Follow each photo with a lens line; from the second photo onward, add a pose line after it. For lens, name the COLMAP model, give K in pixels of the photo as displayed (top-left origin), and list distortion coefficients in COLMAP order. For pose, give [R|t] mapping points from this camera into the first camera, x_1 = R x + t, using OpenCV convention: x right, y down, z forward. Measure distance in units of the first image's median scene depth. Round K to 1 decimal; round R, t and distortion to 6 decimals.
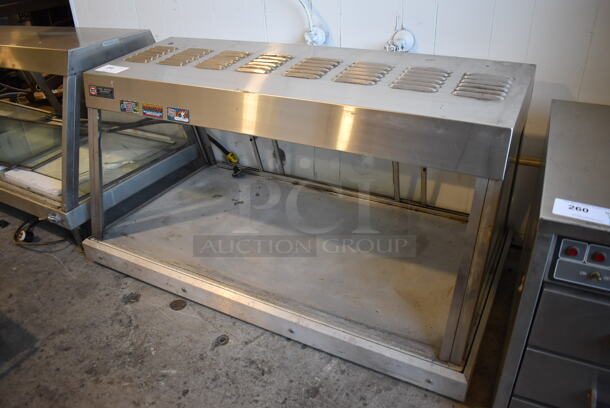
lens RADIAL K [[471.2, 0, 306.3], [0, 471.2, 199.9], [0, 0, 1]] dist [-0.084254, 0.006383]
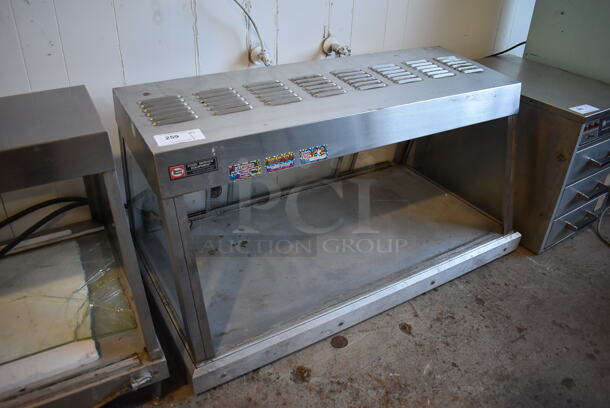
lens RADIAL K [[471.2, 0, 303.1], [0, 471.2, 203.5], [0, 0, 1]] dist [-0.084254, 0.006383]
pose [[0.504103, -0.404080, 0.763282, -1.004492], [0.382181, 0.896921, 0.222420, -0.299749], [-0.774479, 0.179589, 0.606572, 0.440549]]
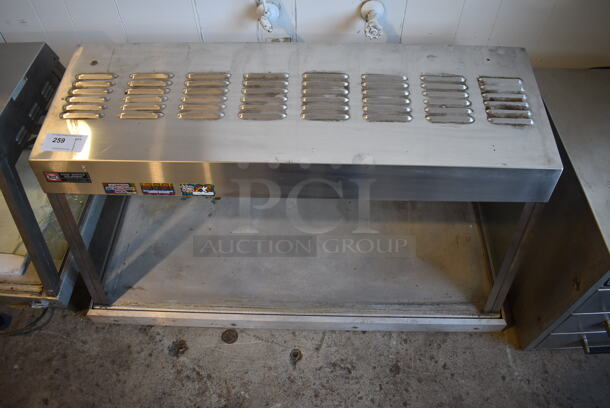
lens RADIAL K [[471.2, 0, 304.4], [0, 471.2, 201.2], [0, 0, 1]] dist [-0.084254, 0.006383]
pose [[0.891584, -0.349233, 0.288297, -0.342139], [0.203562, 0.877745, 0.433735, -0.482407], [-0.404526, -0.328025, 0.853673, 0.158142]]
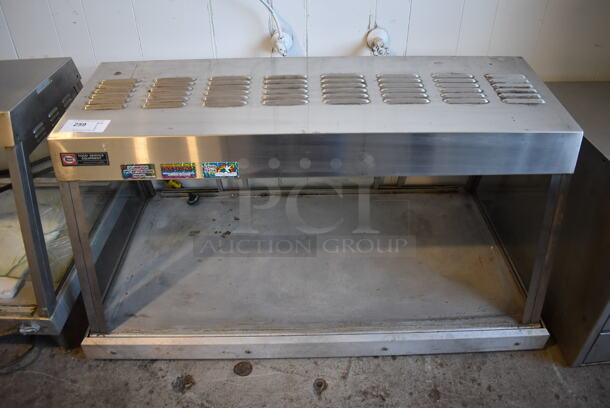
lens RADIAL K [[471.2, 0, 305.5], [0, 471.2, 200.3], [0, 0, 1]] dist [-0.084254, 0.006383]
pose [[0.869987, -0.268465, 0.413582, -0.485900], [0.220991, 0.962117, 0.159667, -0.221619], [-0.440779, -0.047510, 0.896357, 0.160587]]
